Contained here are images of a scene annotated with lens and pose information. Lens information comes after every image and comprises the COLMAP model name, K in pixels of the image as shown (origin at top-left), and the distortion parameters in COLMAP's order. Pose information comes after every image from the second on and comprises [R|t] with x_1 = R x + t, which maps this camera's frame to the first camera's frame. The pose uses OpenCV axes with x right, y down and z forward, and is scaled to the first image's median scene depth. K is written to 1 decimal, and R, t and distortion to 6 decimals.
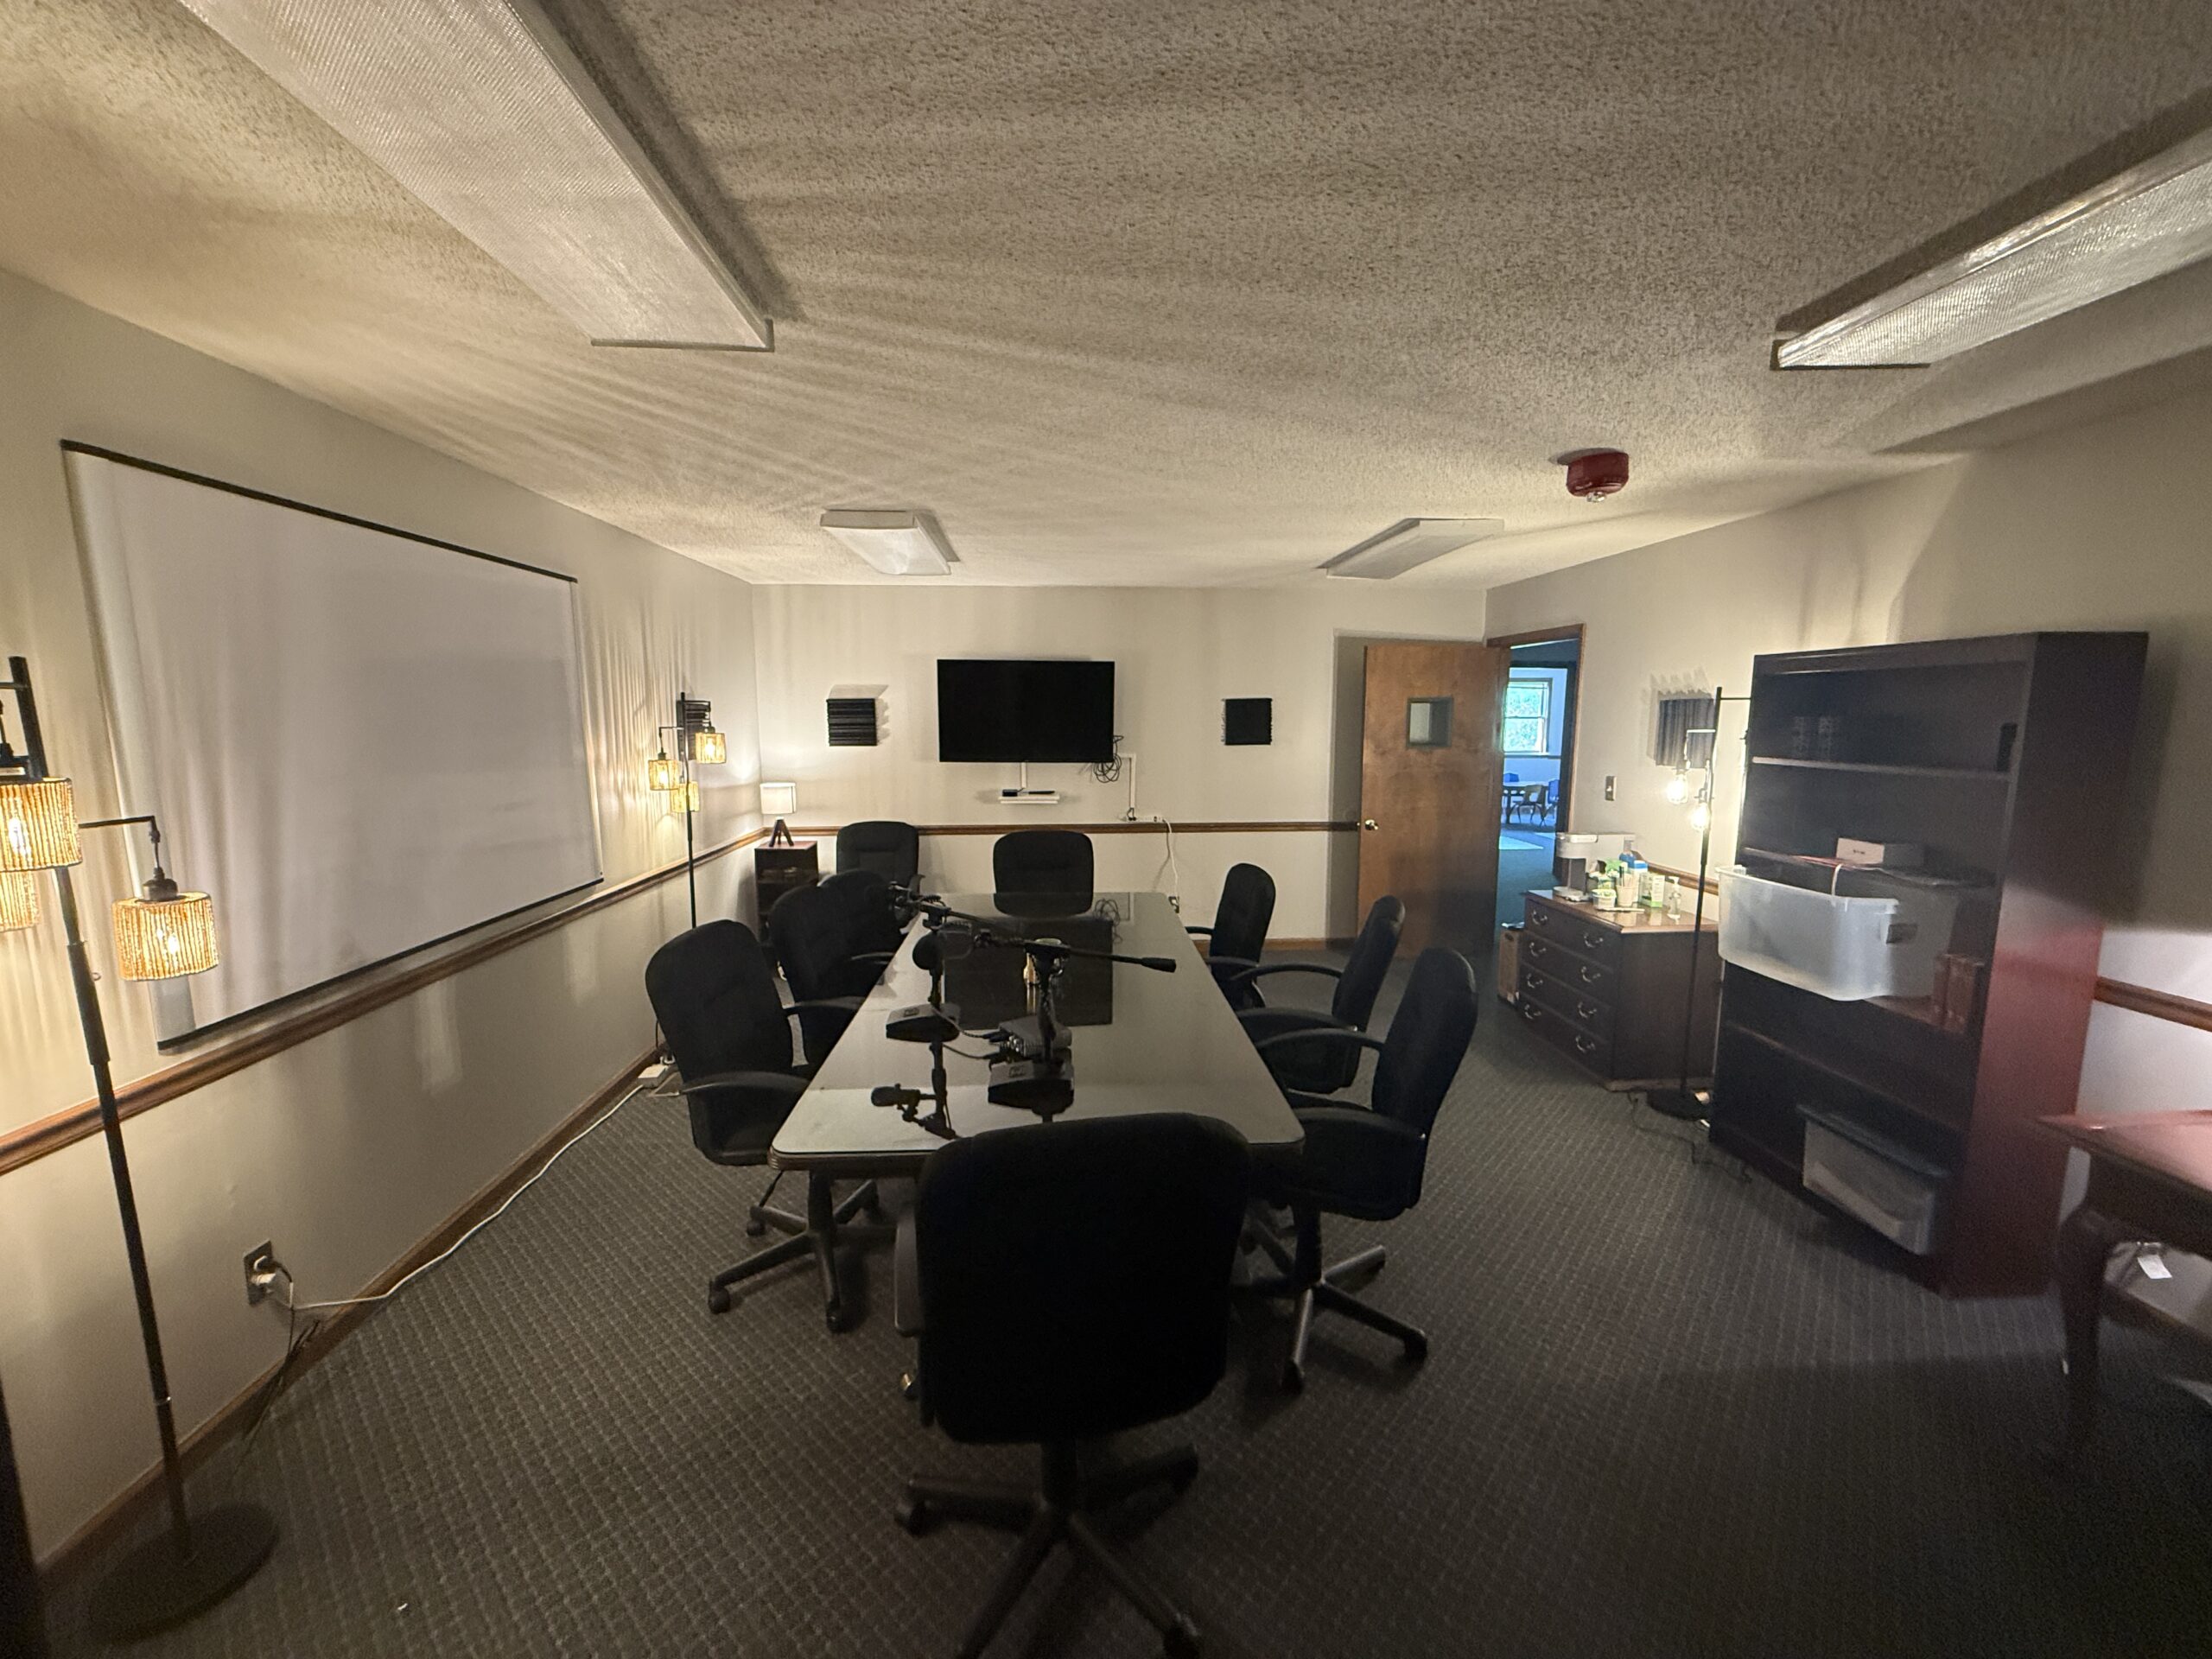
lens RADIAL K [[878.9, 0, 1117.1], [0, 878.9, 835.5], [0, 0, 1]] dist [0.004669, -0.000346]
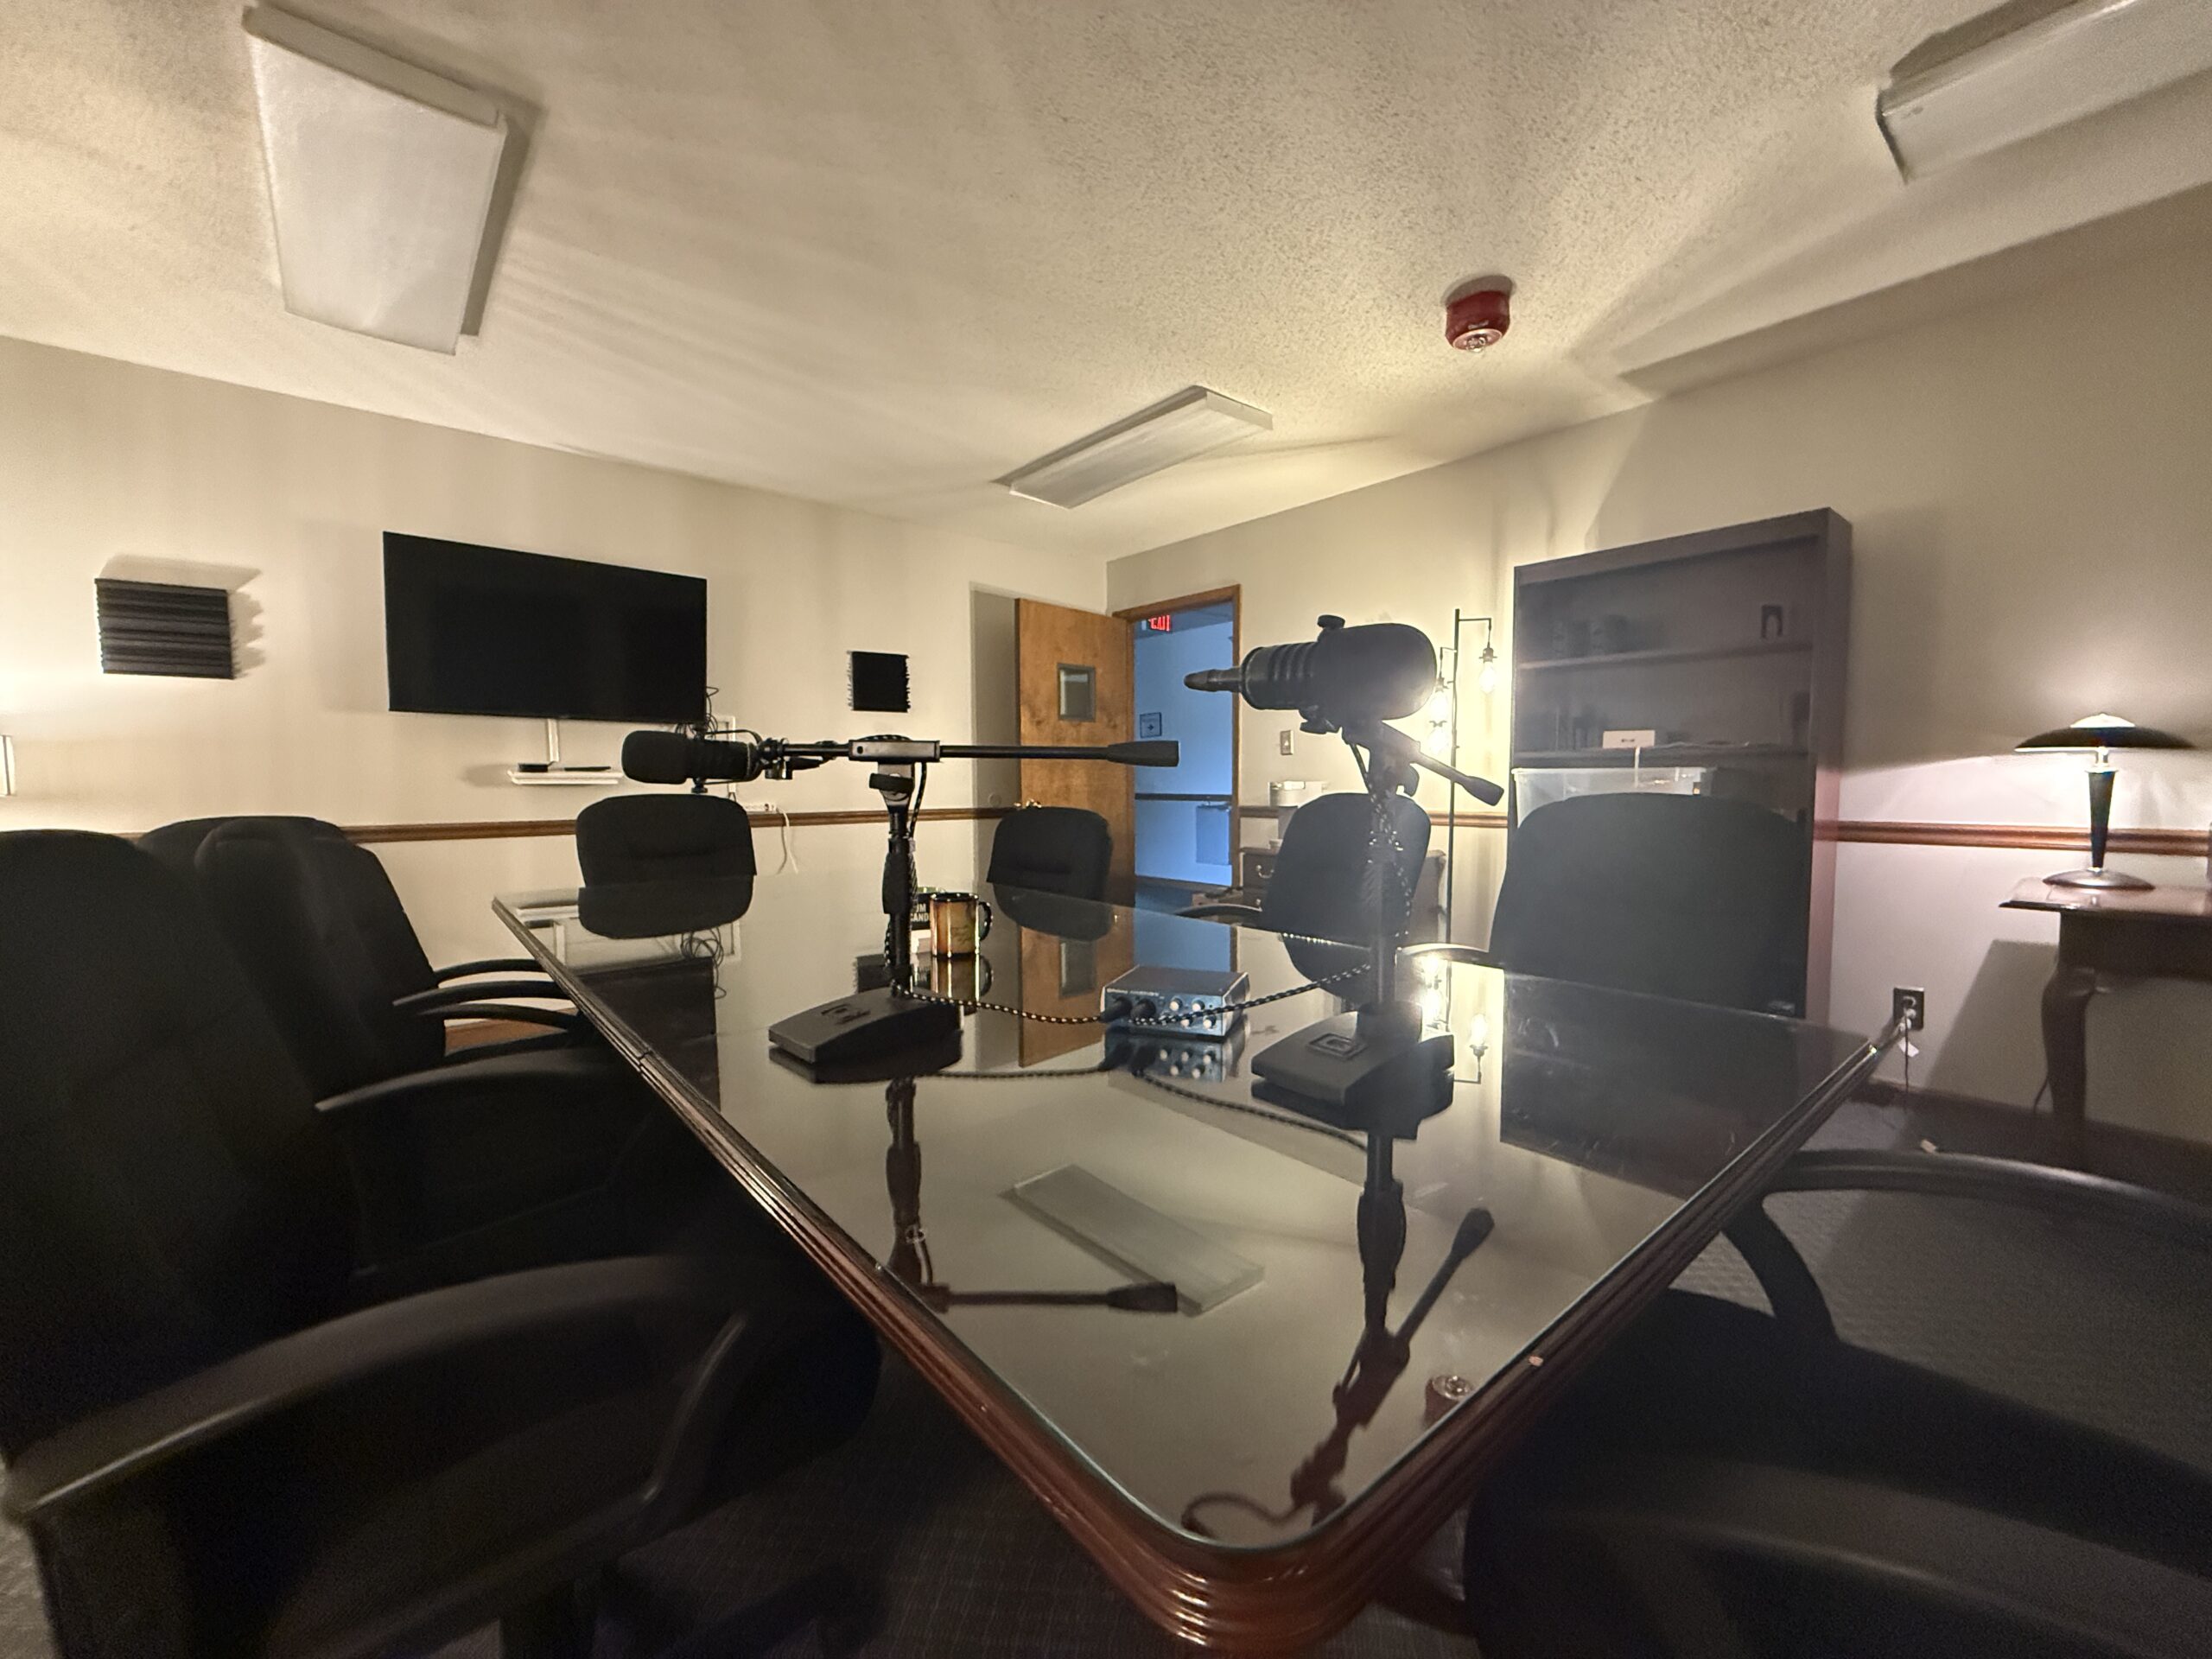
lens RADIAL K [[878.9, 0, 1100.9], [0, 878.9, 825.0], [0, 0, 1]] dist [0.004669, -0.000346]
pose [[0.808945, -0.036338, 0.586760, -0.166114], [0.089804, 0.994012, -0.062251, 0.068369], [-0.580985, 0.103051, 0.807364, 0.270320]]
